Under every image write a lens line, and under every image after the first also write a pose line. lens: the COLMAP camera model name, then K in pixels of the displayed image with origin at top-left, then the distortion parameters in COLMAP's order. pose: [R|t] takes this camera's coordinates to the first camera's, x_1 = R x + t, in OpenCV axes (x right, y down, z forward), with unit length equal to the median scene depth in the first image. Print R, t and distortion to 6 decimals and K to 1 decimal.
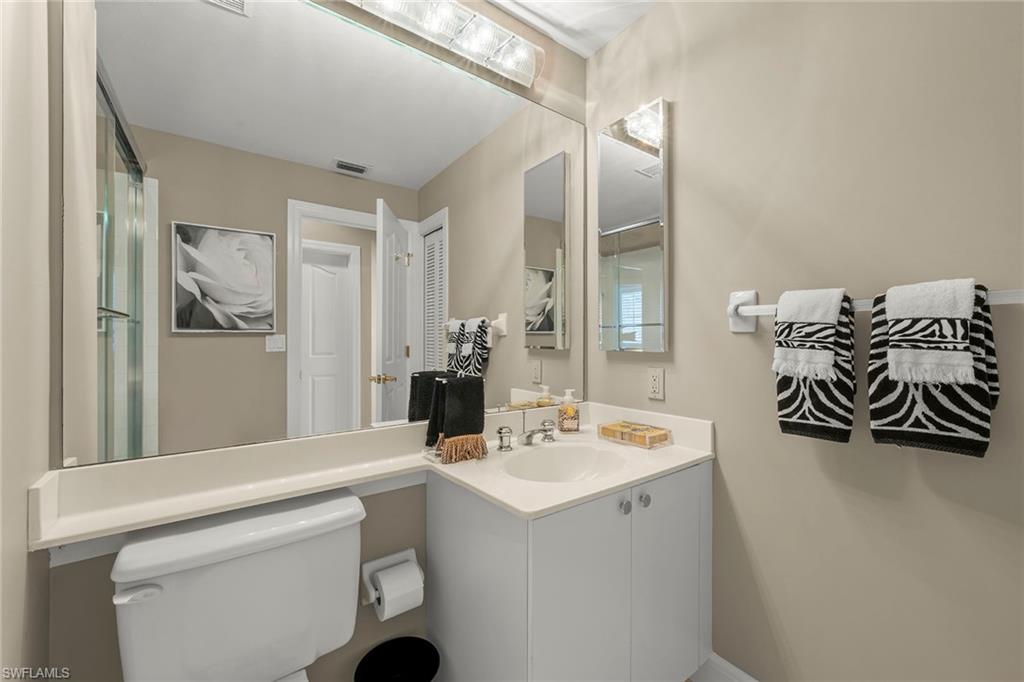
lens RADIAL K [[396.4, 0, 512.0], [0, 396.4, 341.0], [0, 0, 1]] dist [-0.001815, -0.000243]
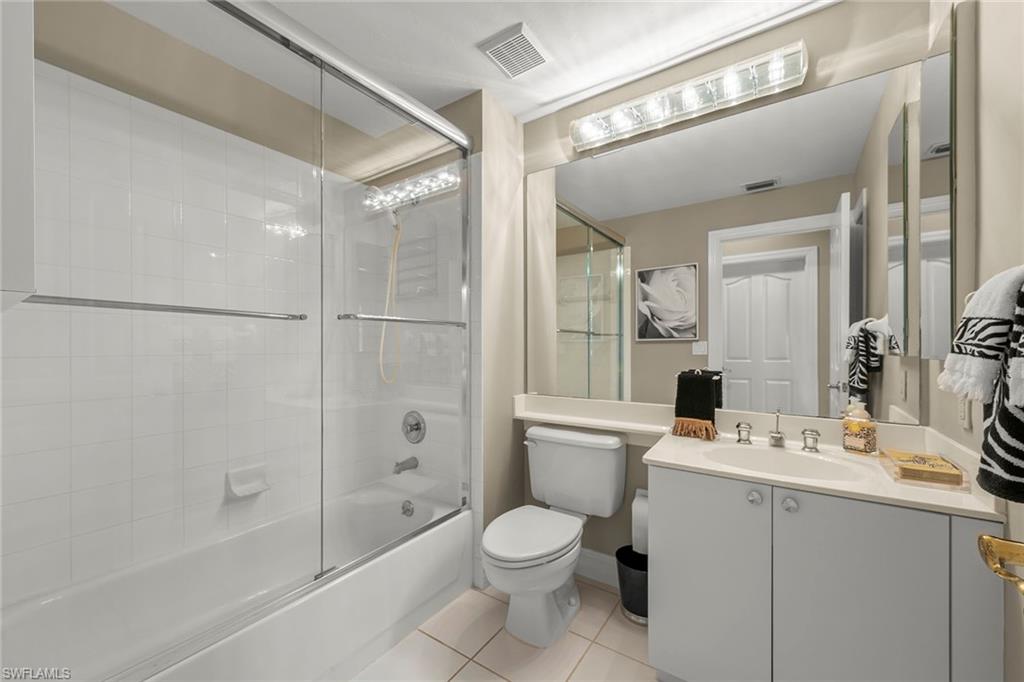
lens RADIAL K [[404.1, 0, 511.0], [0, 404.1, 347.3], [0, 0, 1]] dist [0.001535, 0.000165]
pose [[0.326650, 0.001302, -0.945144, 0.486154], [-0.001200, 0.999999, 0.000963, 0.002082], [0.945144, 0.000820, 0.326652, 0.002740]]
